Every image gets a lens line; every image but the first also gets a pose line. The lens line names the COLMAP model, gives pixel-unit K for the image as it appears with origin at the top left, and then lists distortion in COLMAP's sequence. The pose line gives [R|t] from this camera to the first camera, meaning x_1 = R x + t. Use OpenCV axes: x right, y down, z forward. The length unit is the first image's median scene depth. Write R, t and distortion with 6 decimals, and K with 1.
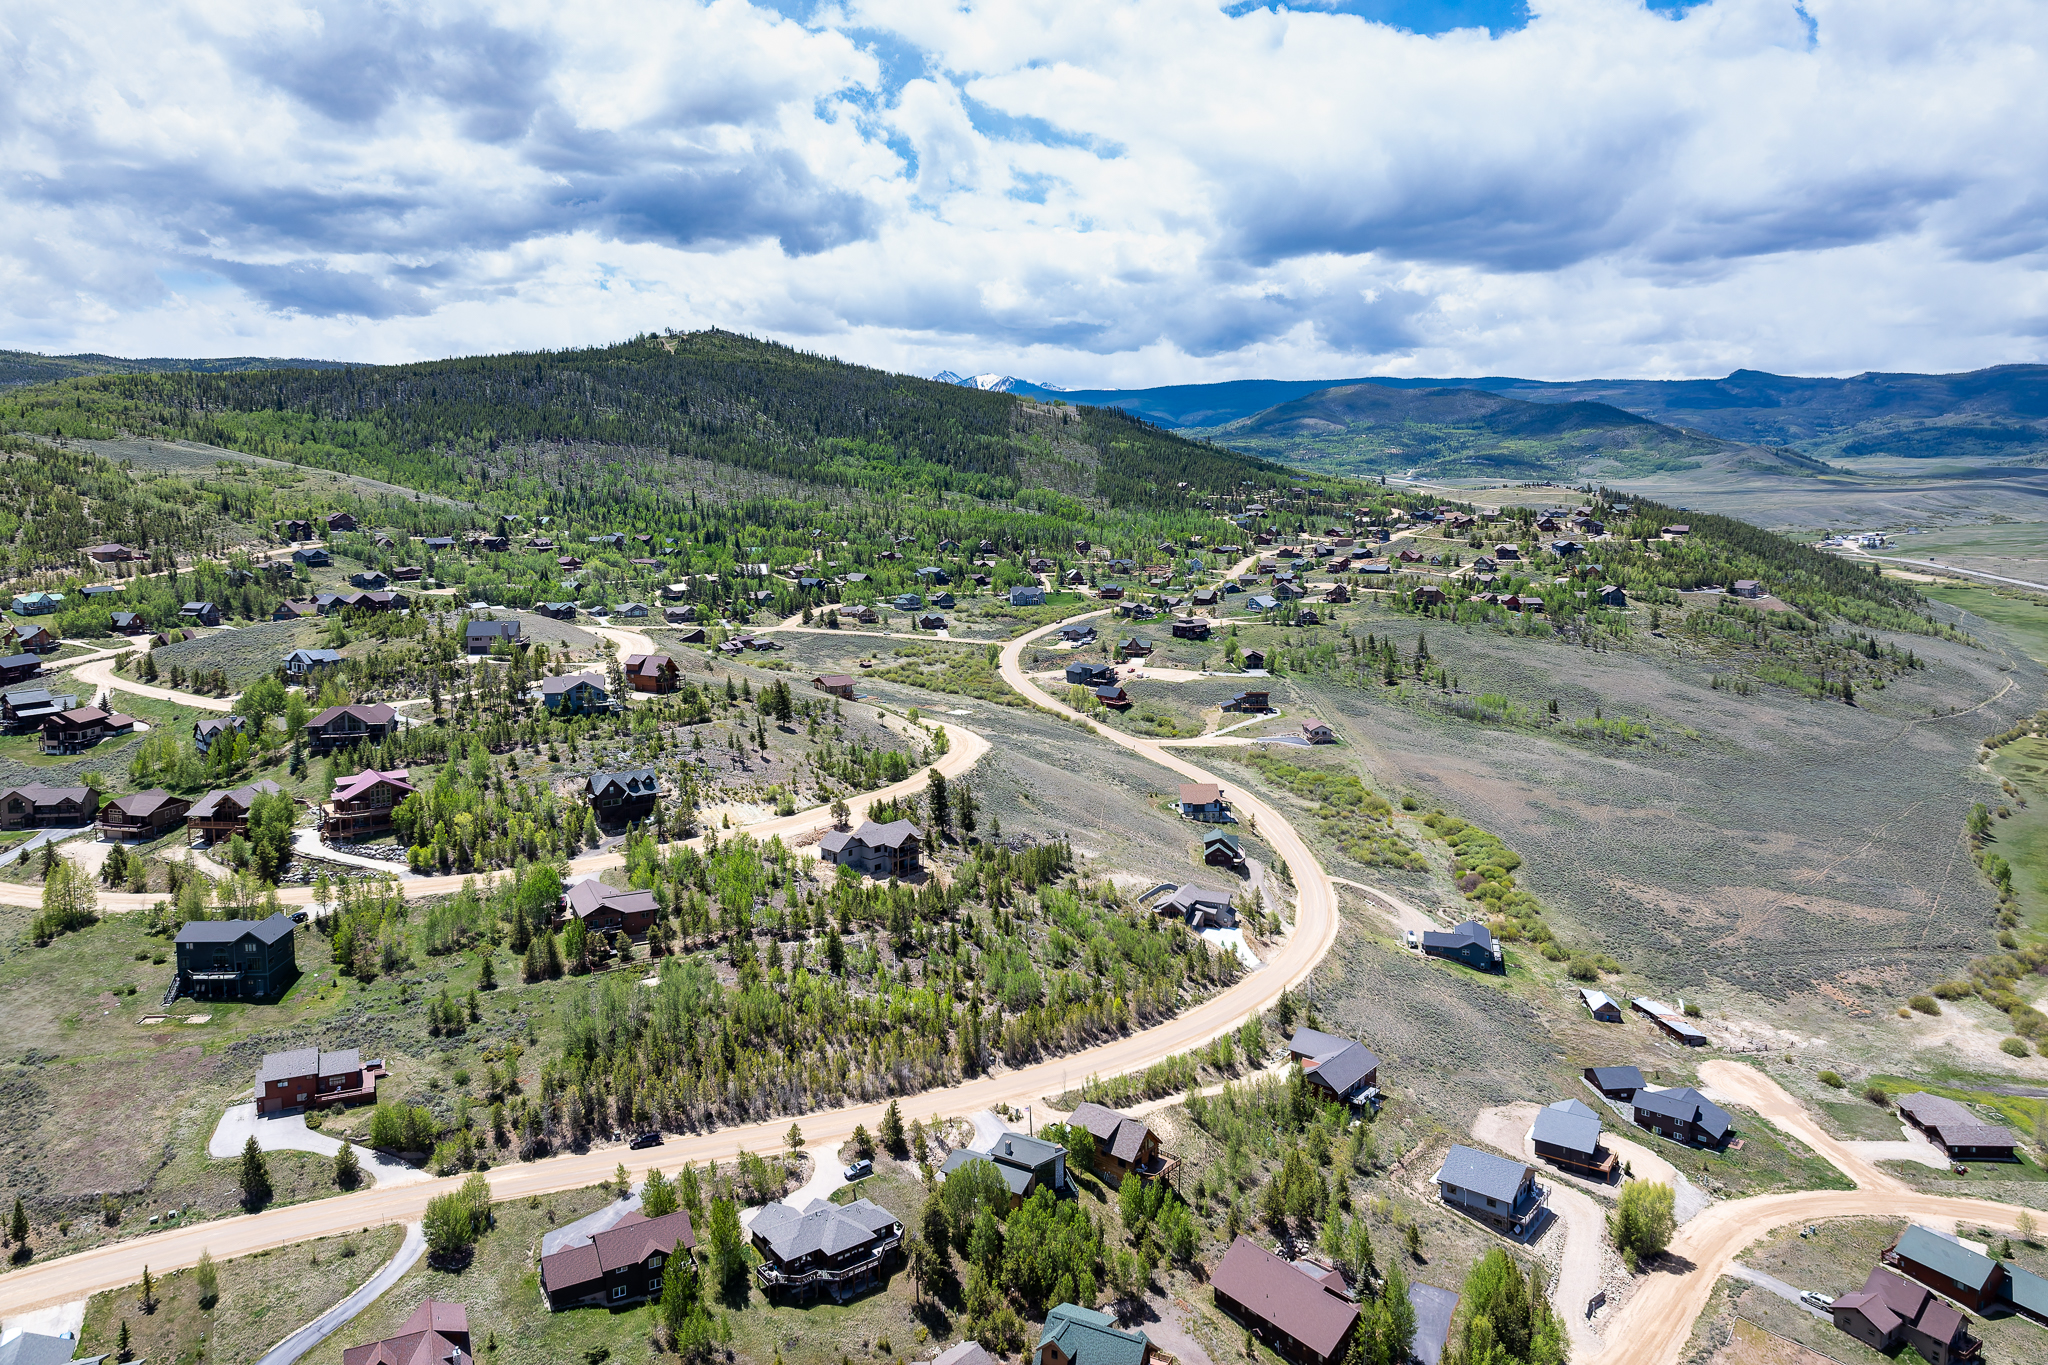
lens RADIAL K [[1404.4, 0, 1050.3], [0, 1404.4, 514.1], [0, 0, 1]] dist [-0.008958, -0.010315]
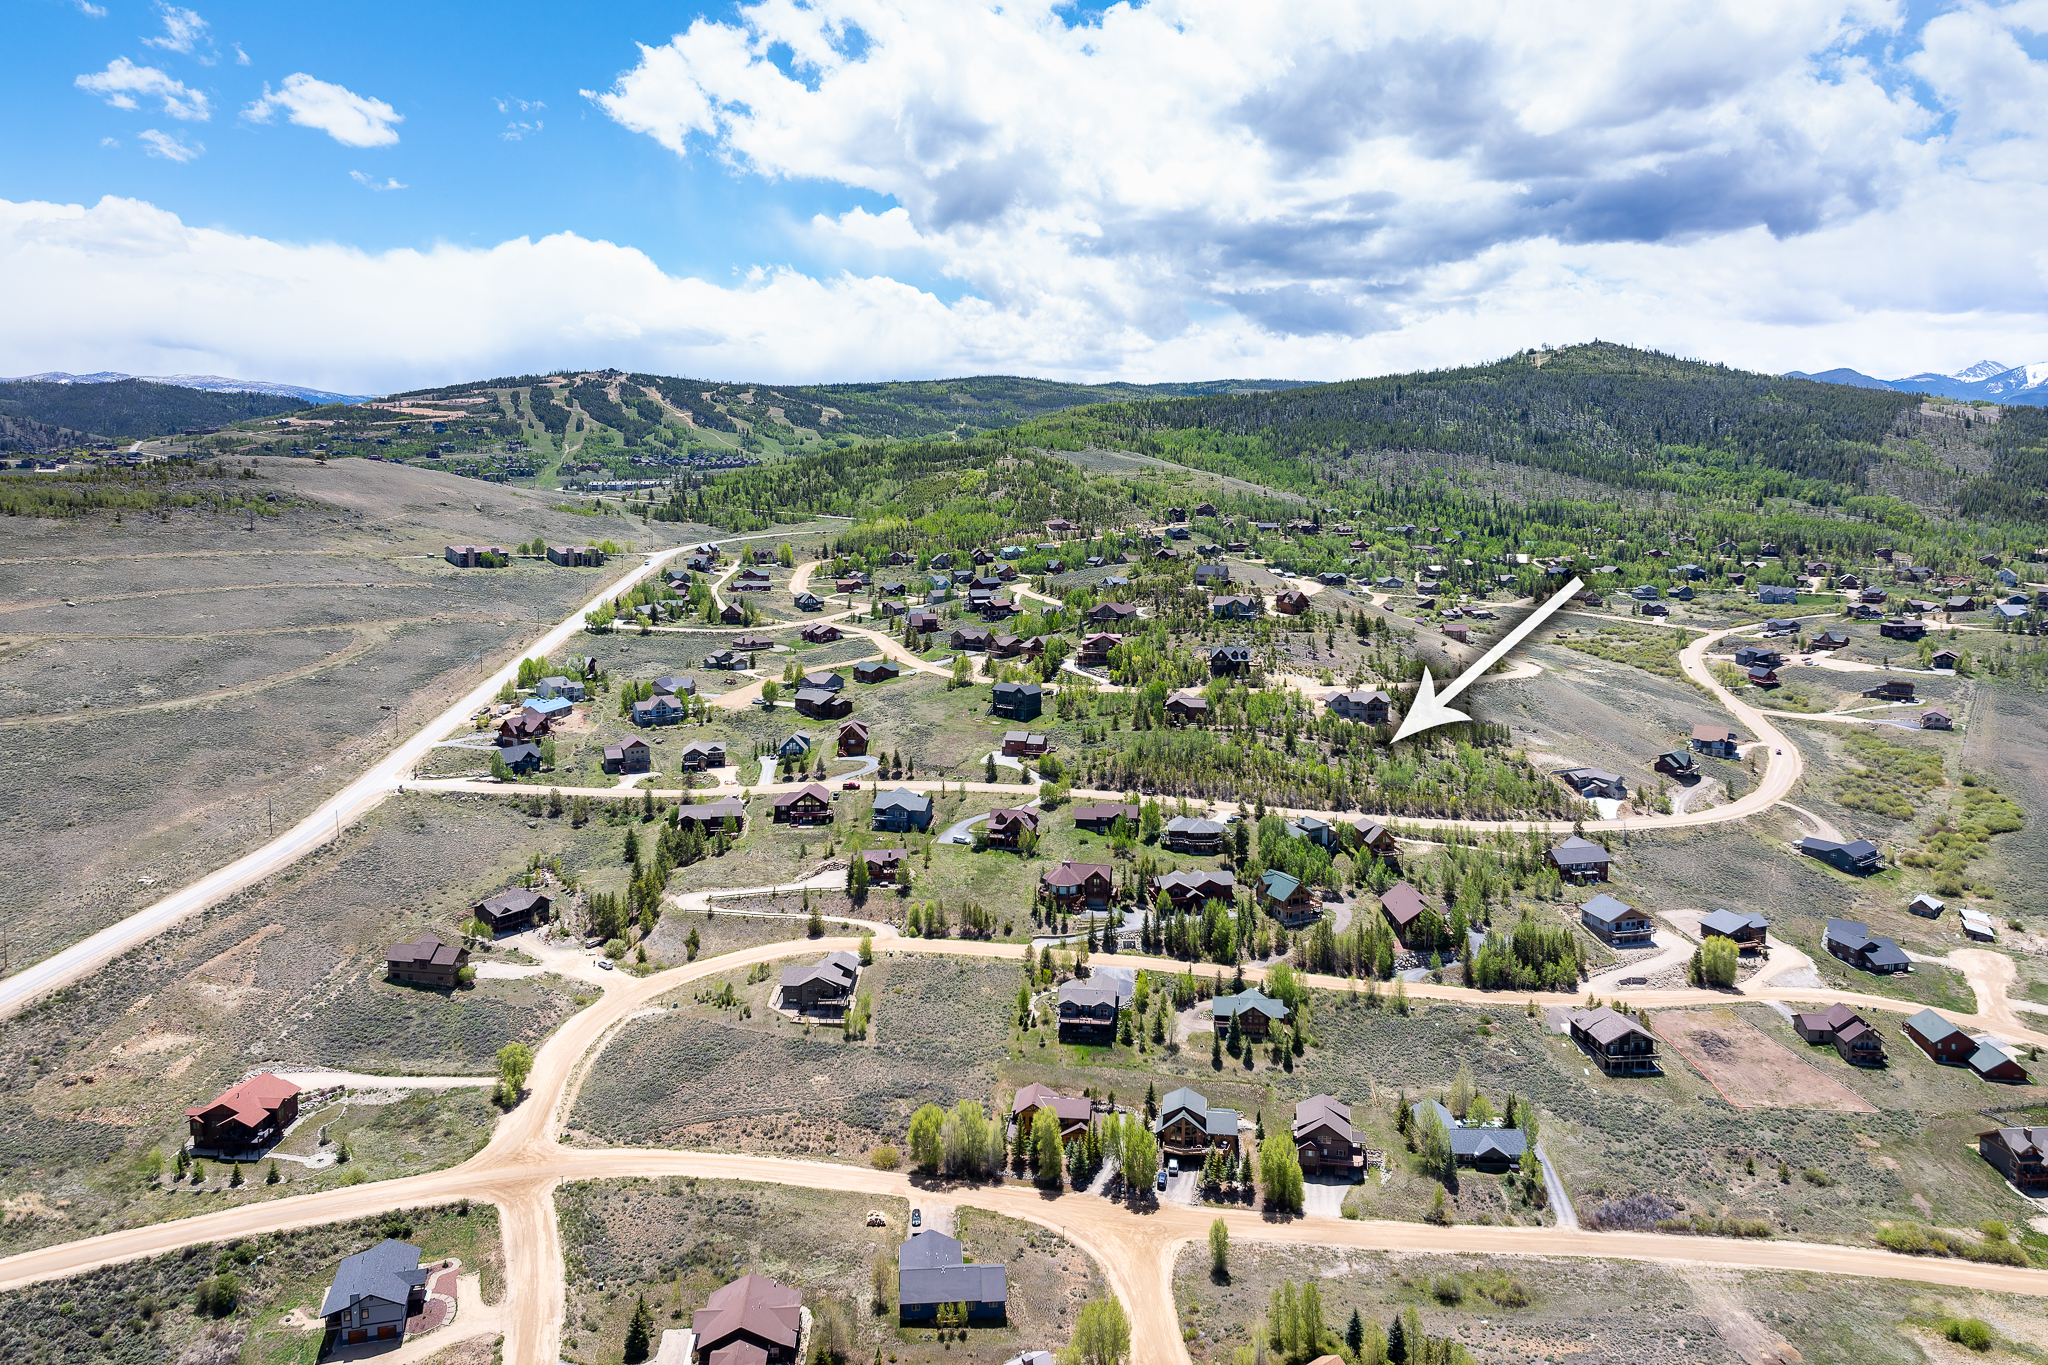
lens RADIAL K [[1395.3, 0, 1029.8], [0, 1395.3, 600.3], [0, 0, 1]] dist [0.001998, -0.002409]
pose [[0.779311, 0.060833, -0.623677, 0.224097], [-0.025208, 0.997514, 0.065798, 0.008335], [0.626130, -0.035555, 0.778908, -0.188751]]
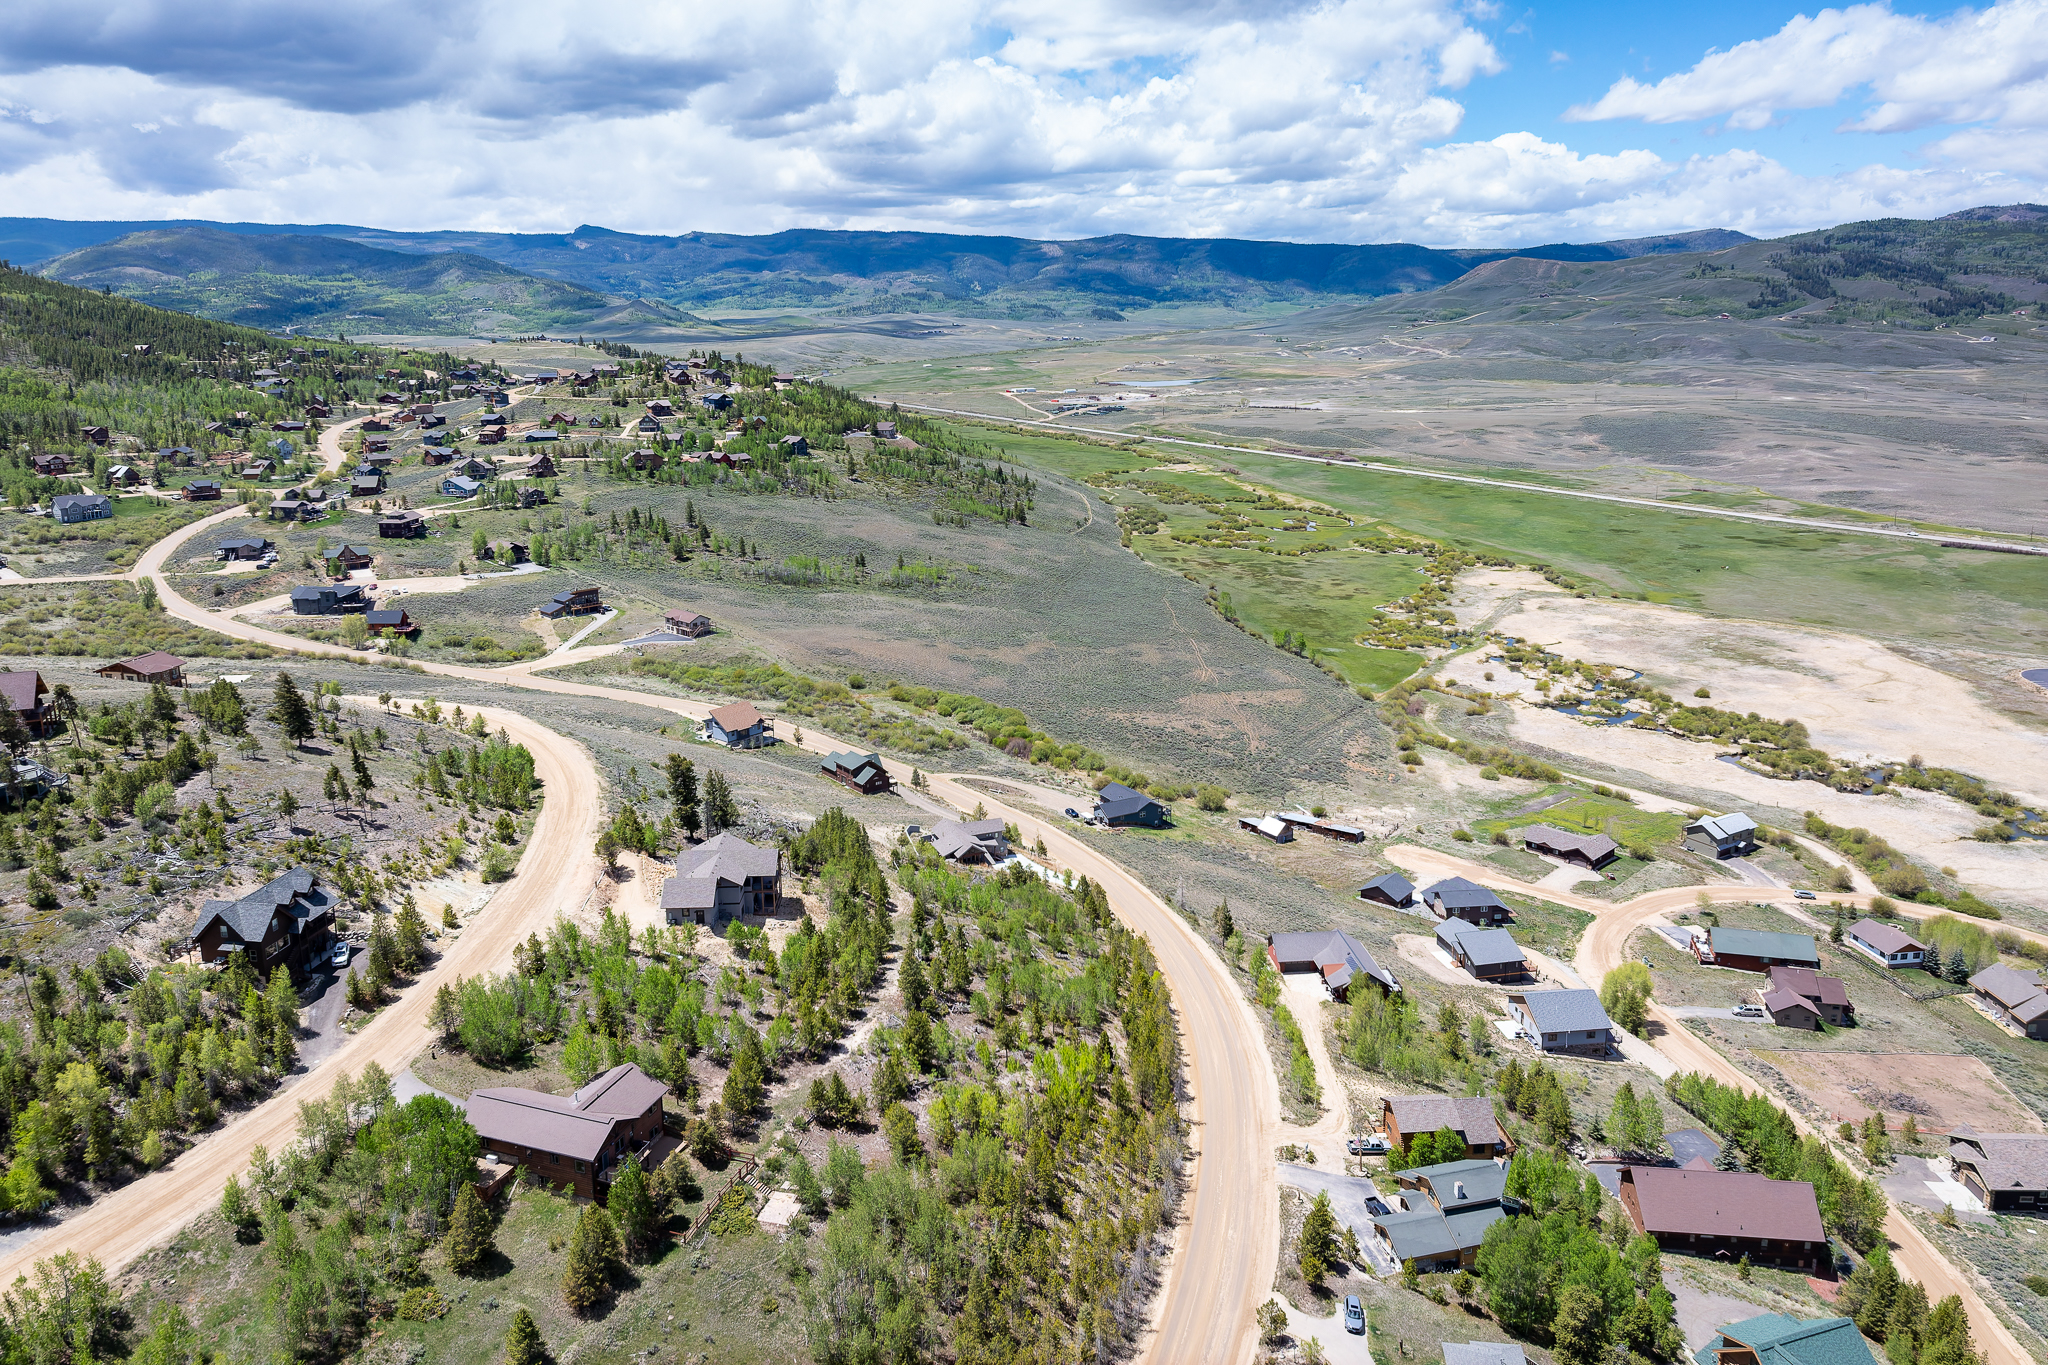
lens RADIAL K [[1404.4, 0, 1050.3], [0, 1404.4, 514.1], [0, 0, 1]] dist [-0.008958, -0.010315]
pose [[0.709756, -0.107989, 0.696121, -0.179753], [0.035991, 0.992449, 0.117262, -0.004452], [-0.703527, -0.058173, 0.708283, 0.165452]]
